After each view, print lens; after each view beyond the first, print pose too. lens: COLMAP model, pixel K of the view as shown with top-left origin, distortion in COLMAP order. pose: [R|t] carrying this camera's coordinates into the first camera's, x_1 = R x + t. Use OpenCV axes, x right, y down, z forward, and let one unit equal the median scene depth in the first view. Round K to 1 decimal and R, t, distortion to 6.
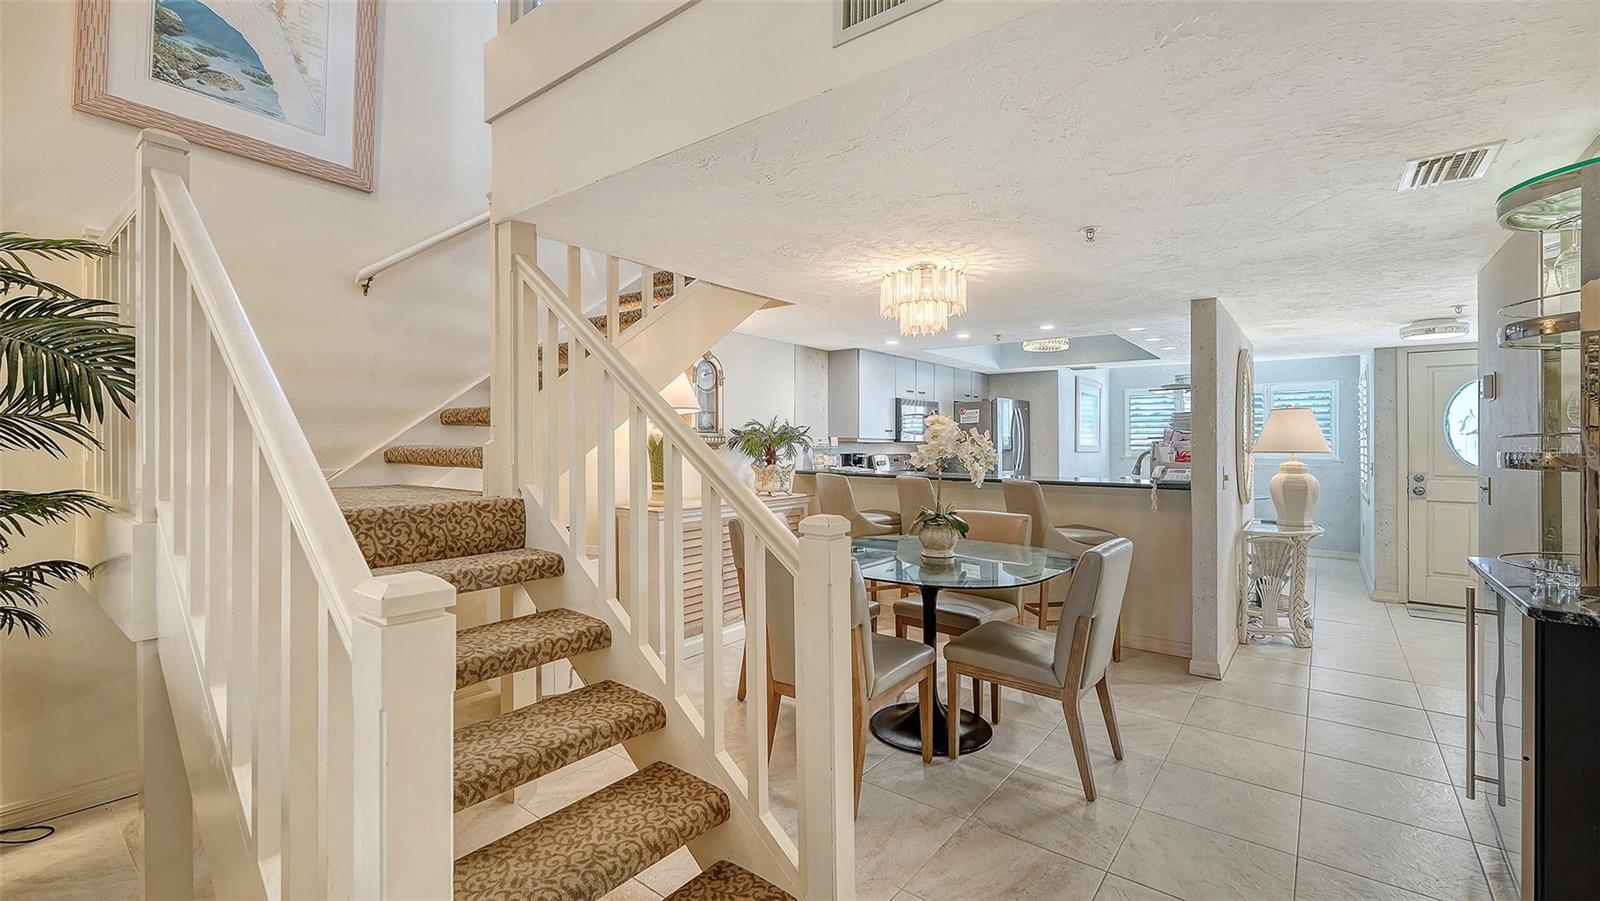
lens RADIAL K [[689.8, 0, 790.0], [0, 689.8, 442.9], [0, 0, 1]] dist [-0.009221, 0.000087]
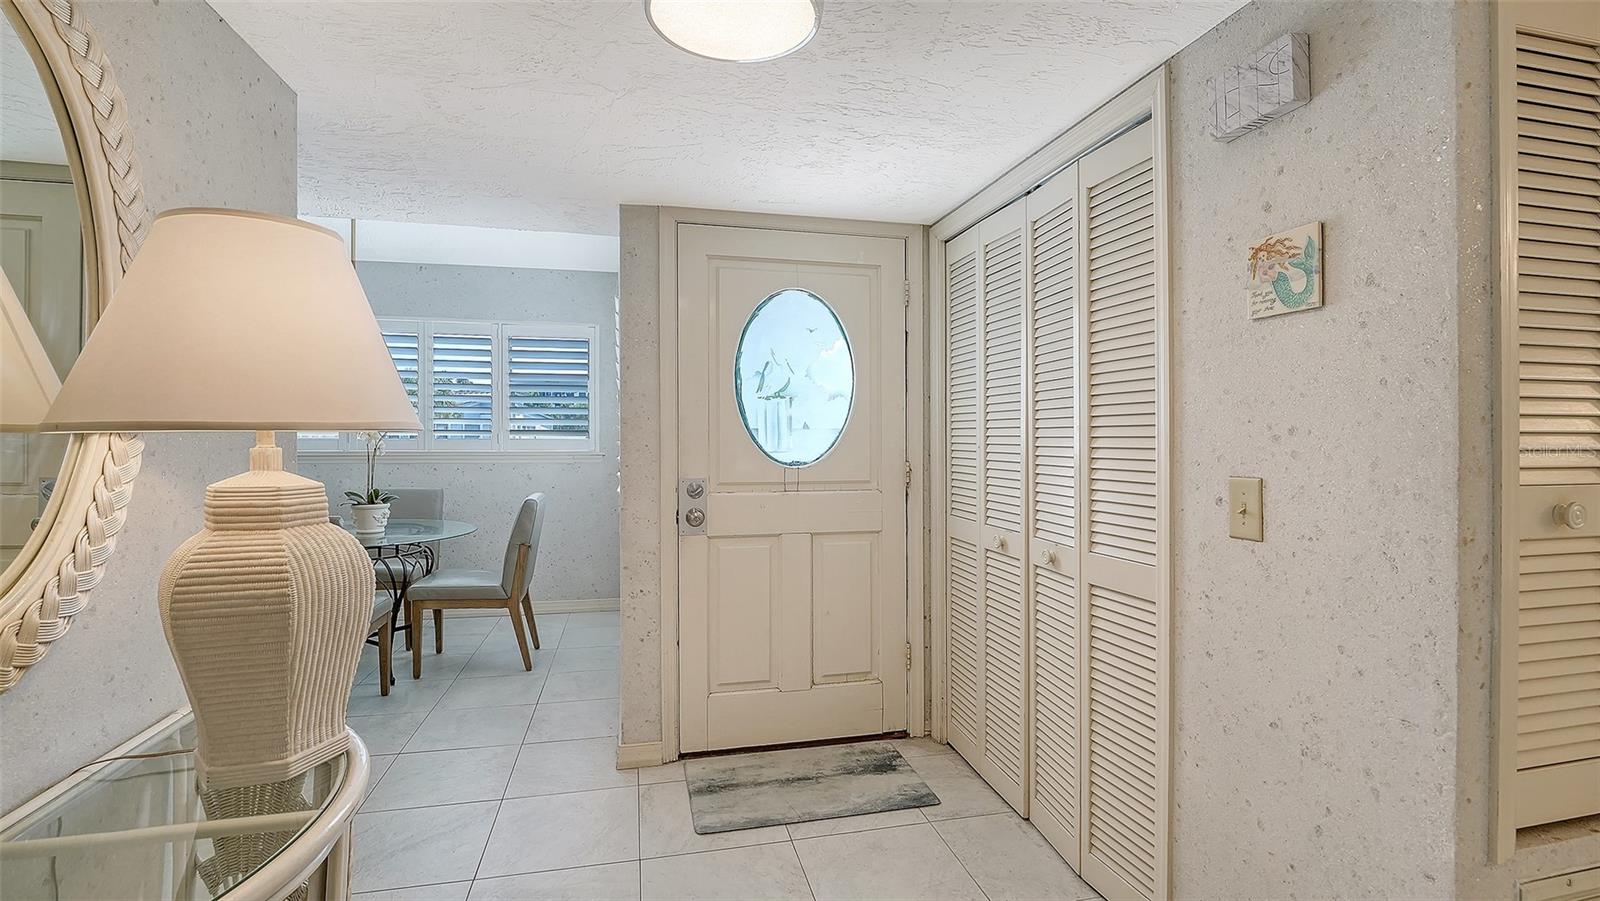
lens RADIAL K [[689.8, 0, 794.4], [0, 689.8, 448.5], [0, 0, 1]] dist [-0.009221, 0.000087]
pose [[0.621402, -0.013655, 0.783373, 0.604831], [0.000266, 0.999852, 0.017217, 0.015123], [-0.783492, -0.010490, 0.621313, 0.668230]]
